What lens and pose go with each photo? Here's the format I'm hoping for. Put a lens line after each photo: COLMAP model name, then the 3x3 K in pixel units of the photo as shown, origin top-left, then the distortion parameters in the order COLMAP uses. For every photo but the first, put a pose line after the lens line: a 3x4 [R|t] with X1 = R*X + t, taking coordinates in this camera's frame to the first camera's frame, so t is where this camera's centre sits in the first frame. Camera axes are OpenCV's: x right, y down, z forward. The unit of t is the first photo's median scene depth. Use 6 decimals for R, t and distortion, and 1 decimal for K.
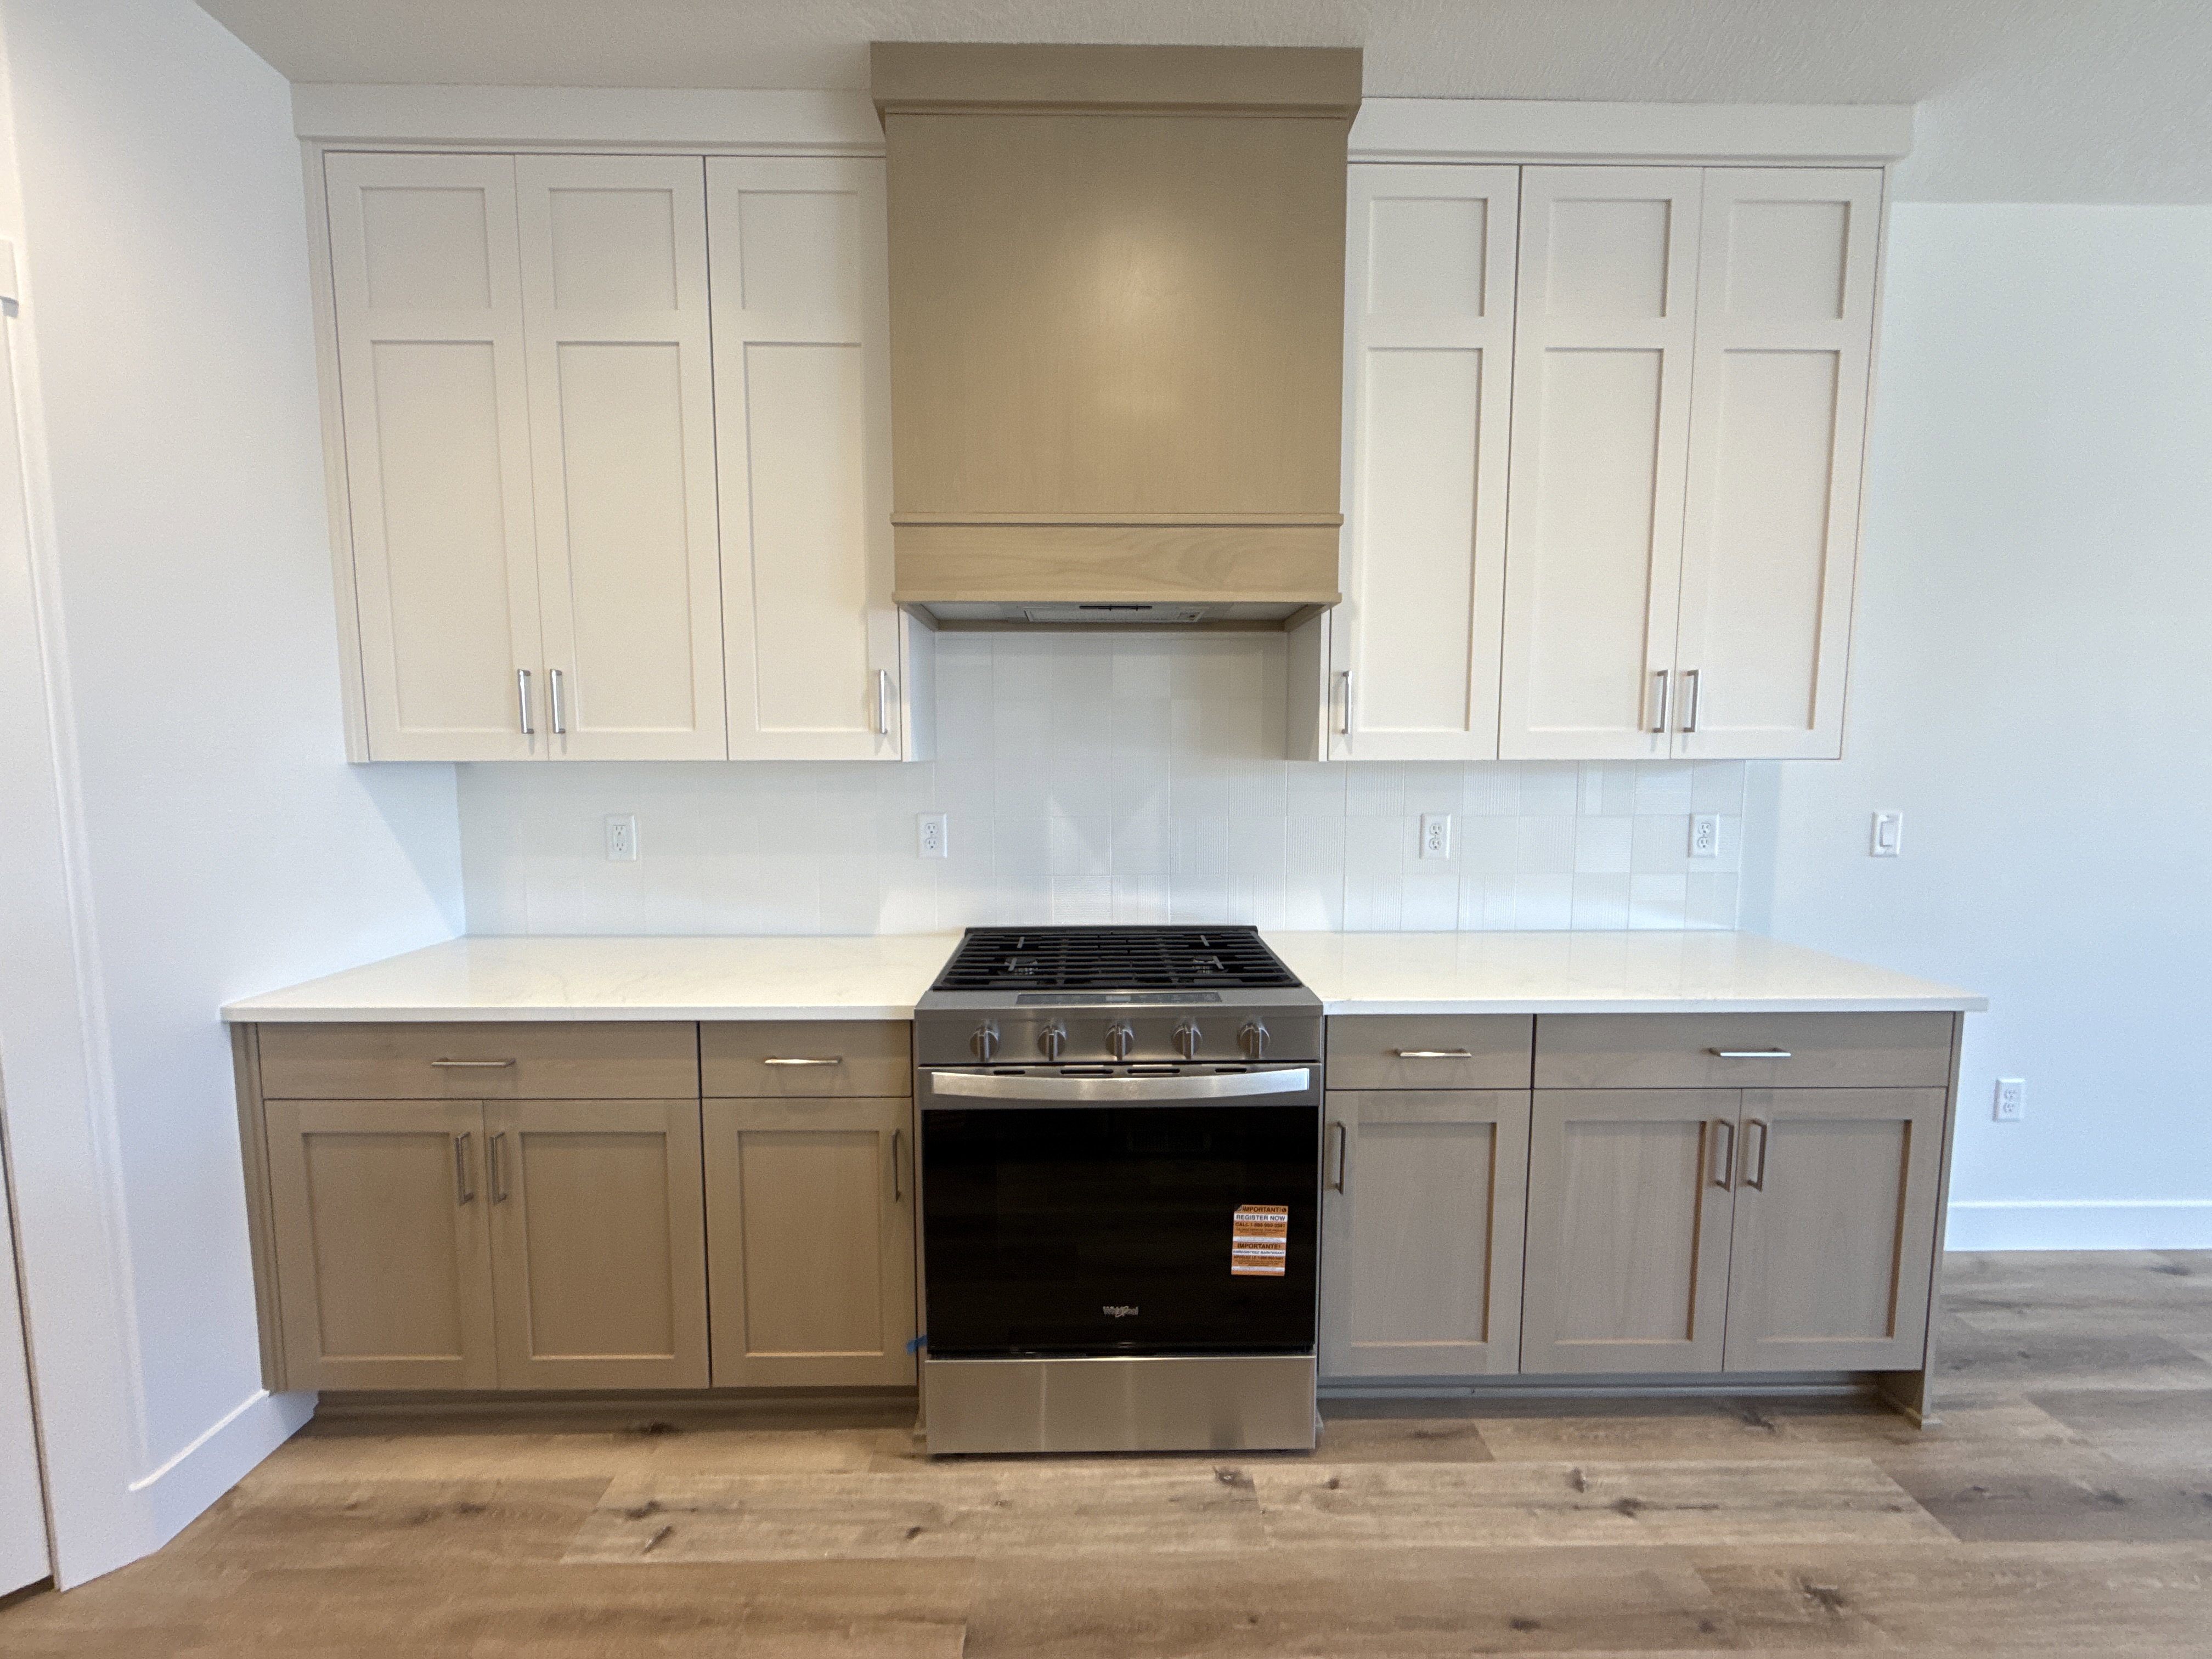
lens RADIAL K [[887.3, 0, 1116.5], [0, 887.3, 835.0], [0, 0, 1]] dist [0.001243, -0.000031]
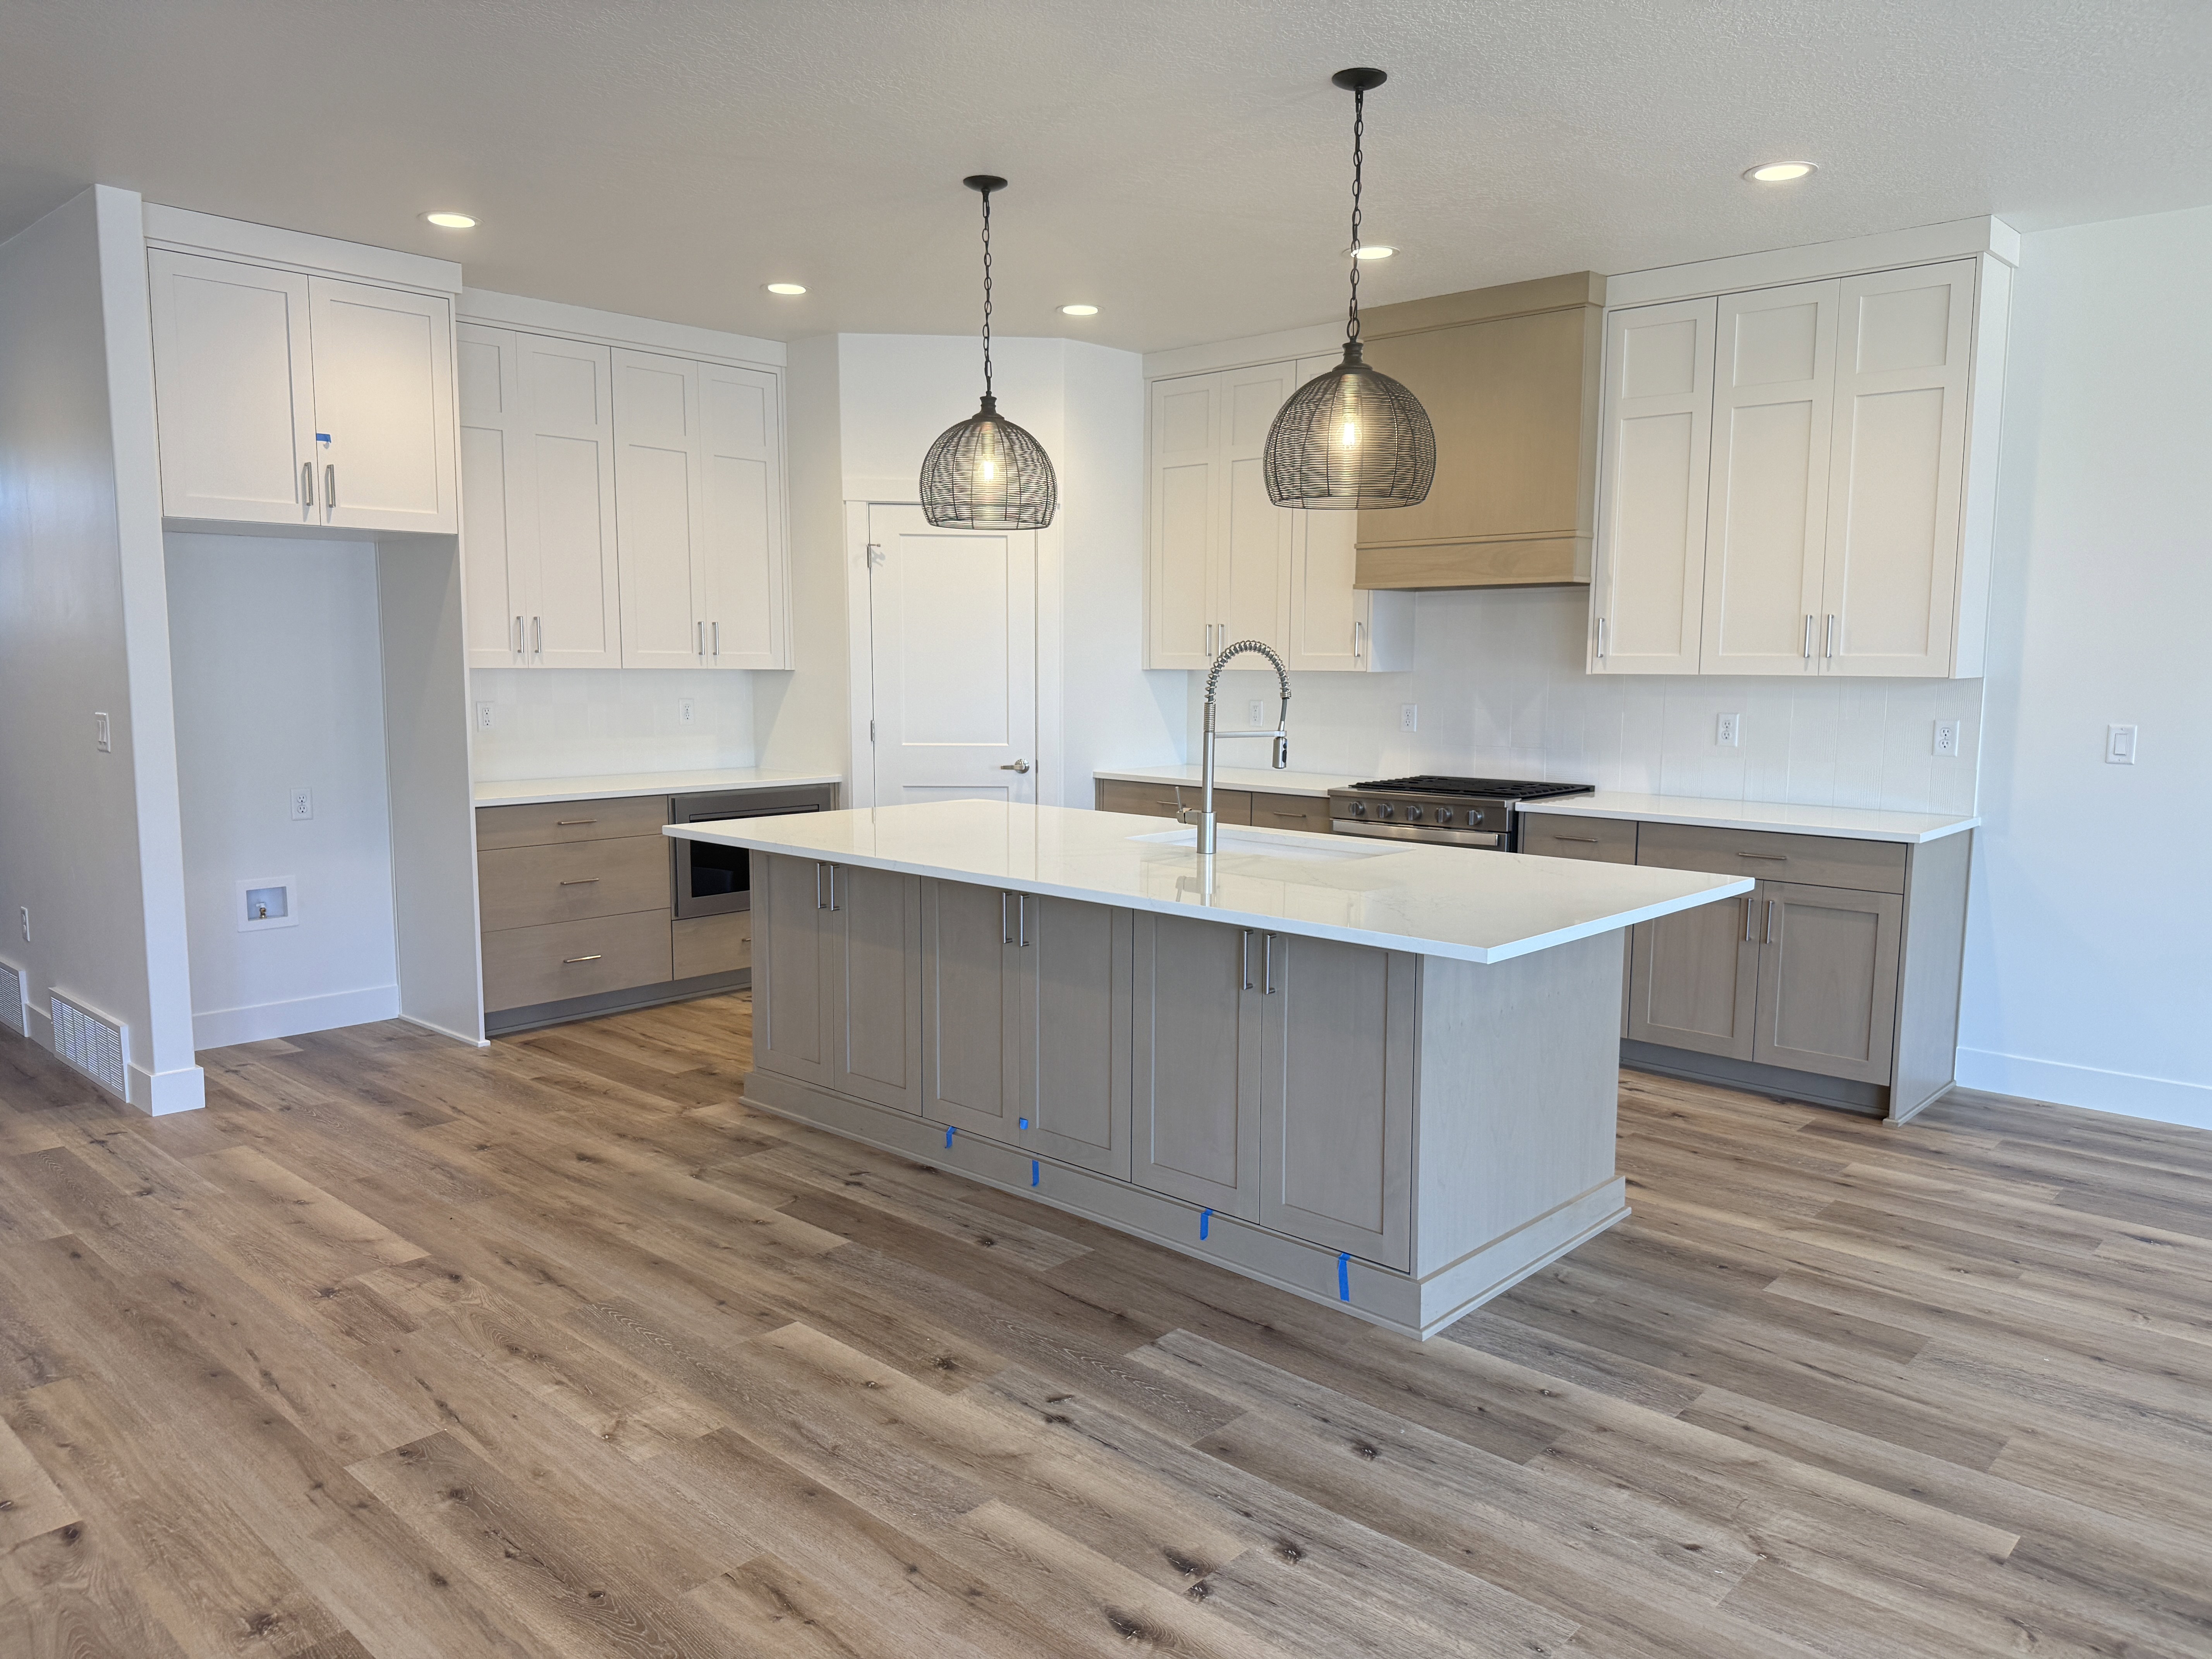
lens RADIAL K [[1538.3, 0, 1140.0], [0, 1538.3, 851.0], [0, 0, 1]] dist [0.005444, -0.019644]
pose [[0.734520, 0.090523, -0.672522, 1.592964], [-0.065303, 0.995892, 0.062727, 0.118699], [0.675437, -0.002157, 0.737414, -1.670320]]
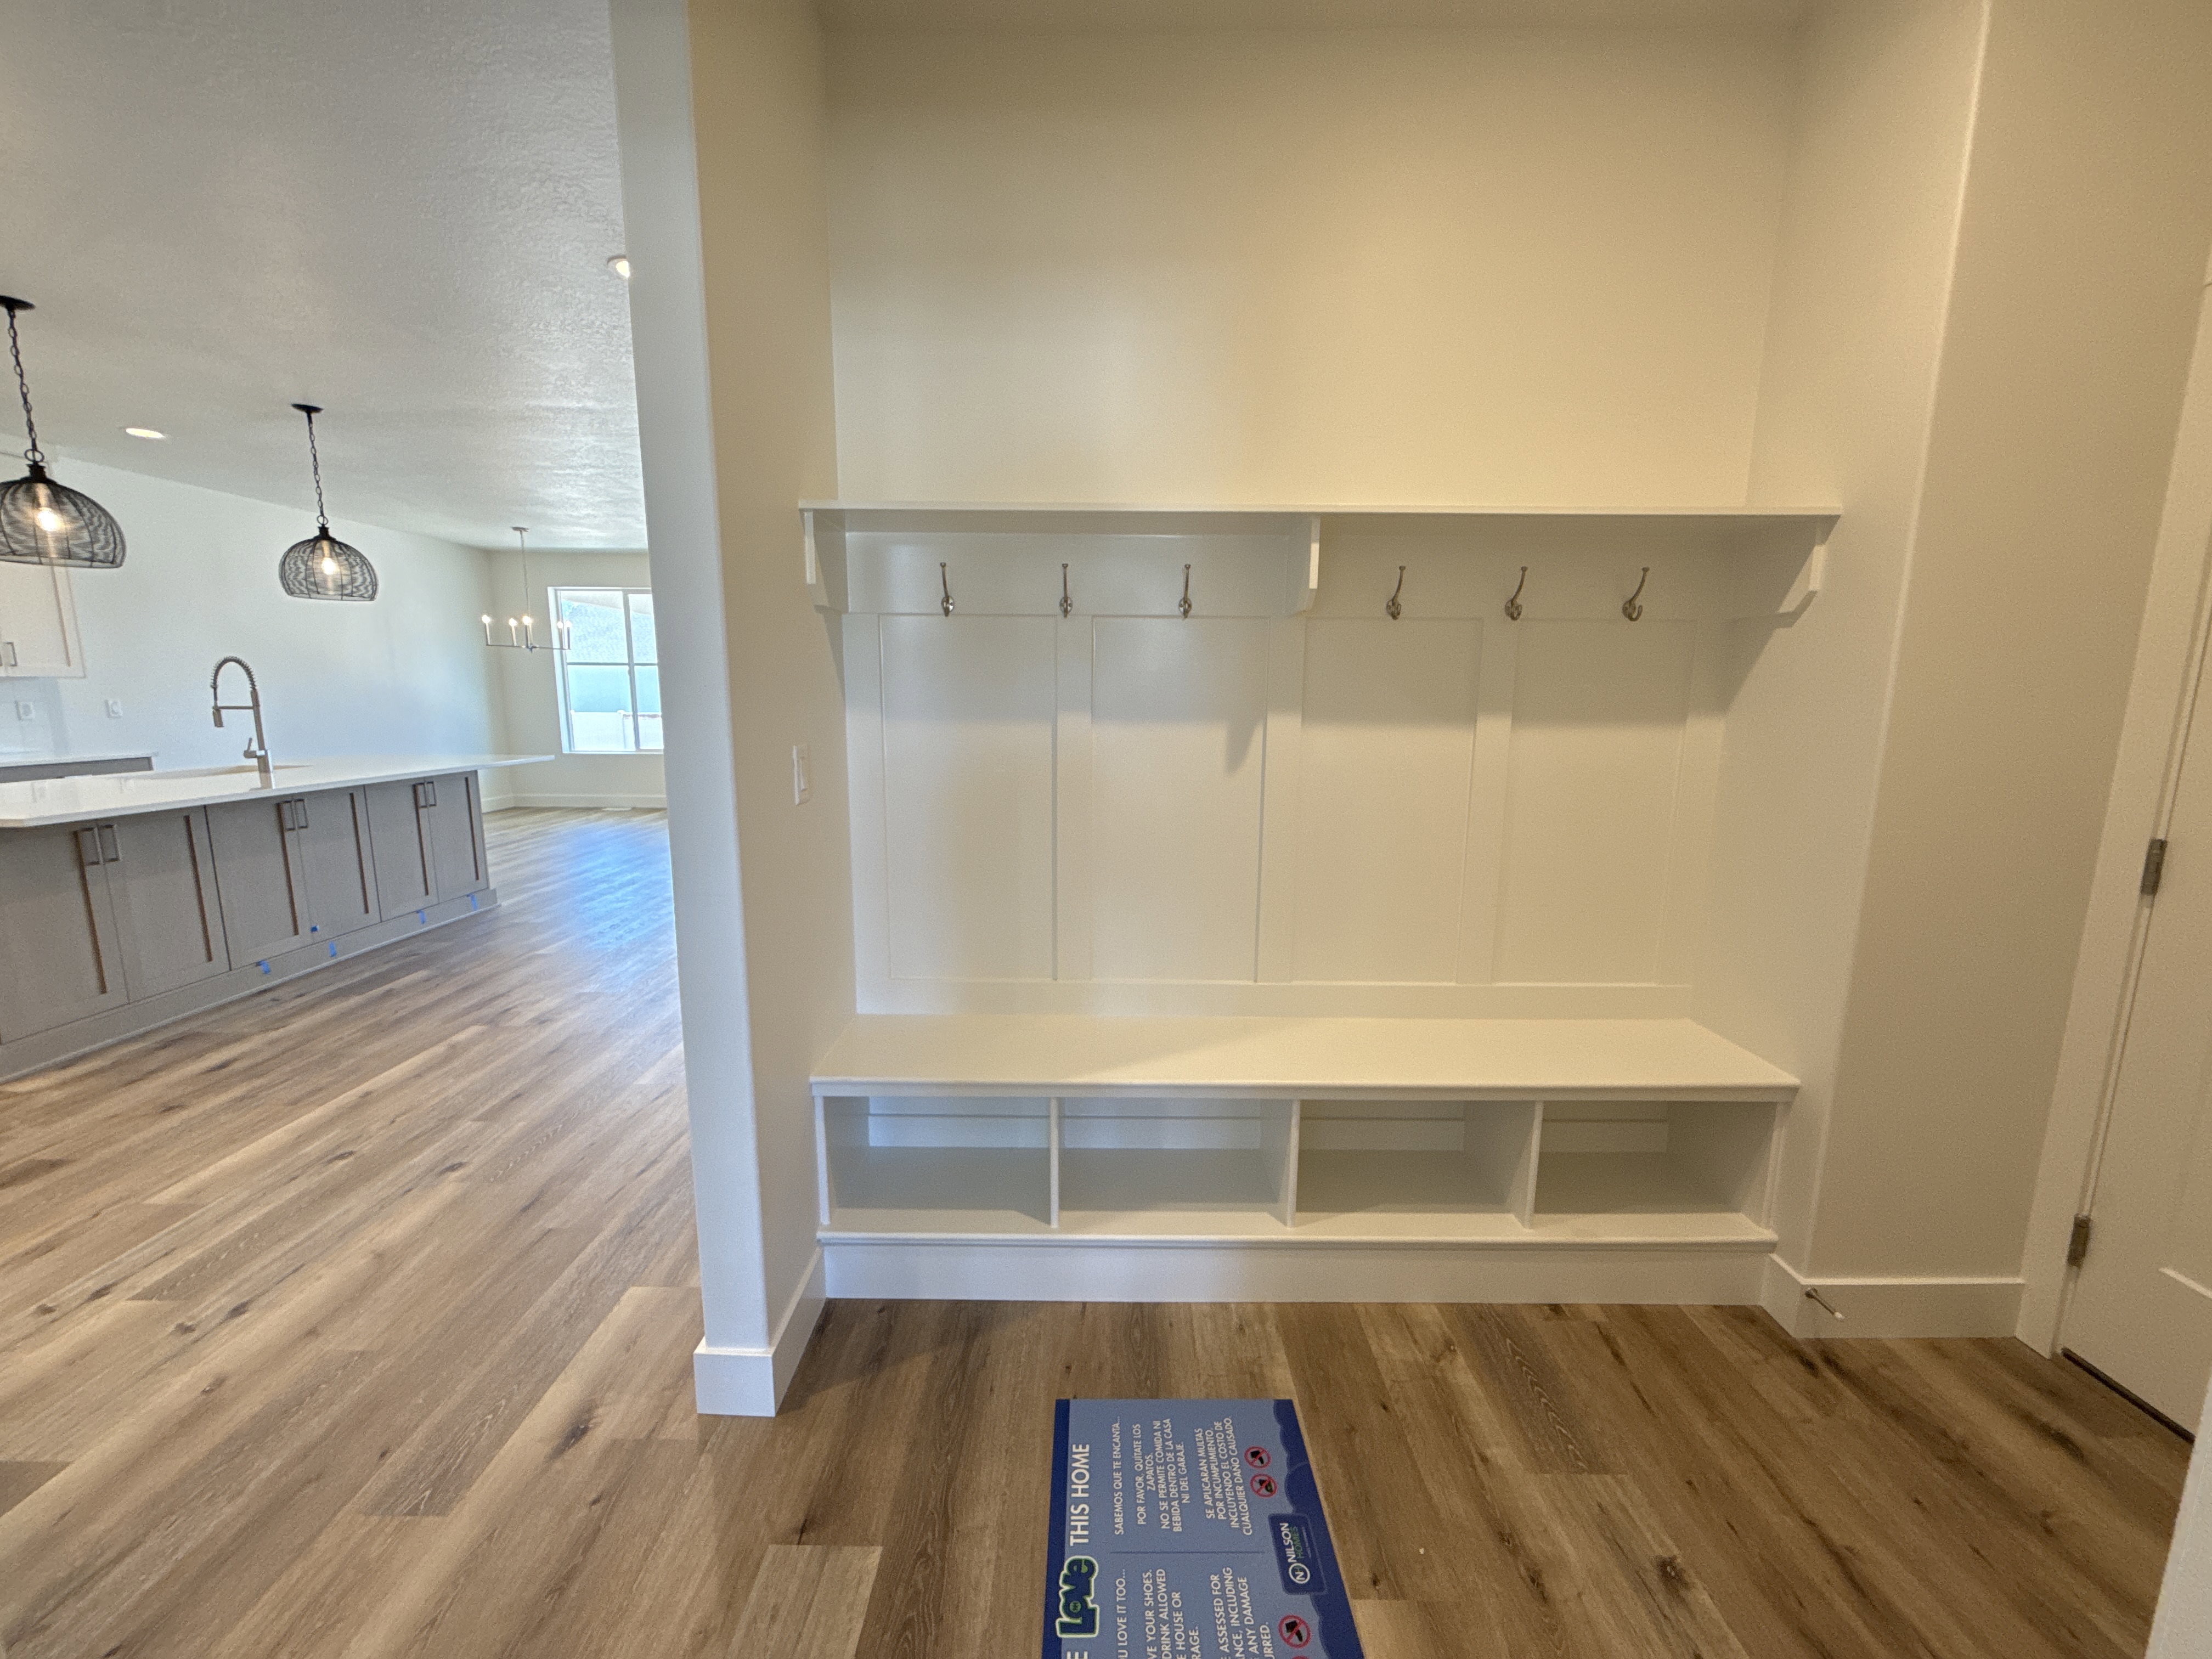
lens RADIAL K [[887.3, 0, 1102.9], [0, 887.3, 818.5], [0, 0, 1]] dist [0.001243, -0.000031]
pose [[0.025062, -0.145421, 0.989052, -1.836718], [0.082236, 0.986310, 0.142934, 0.213444], [-0.996298, 0.077753, 0.036678, -2.224994]]
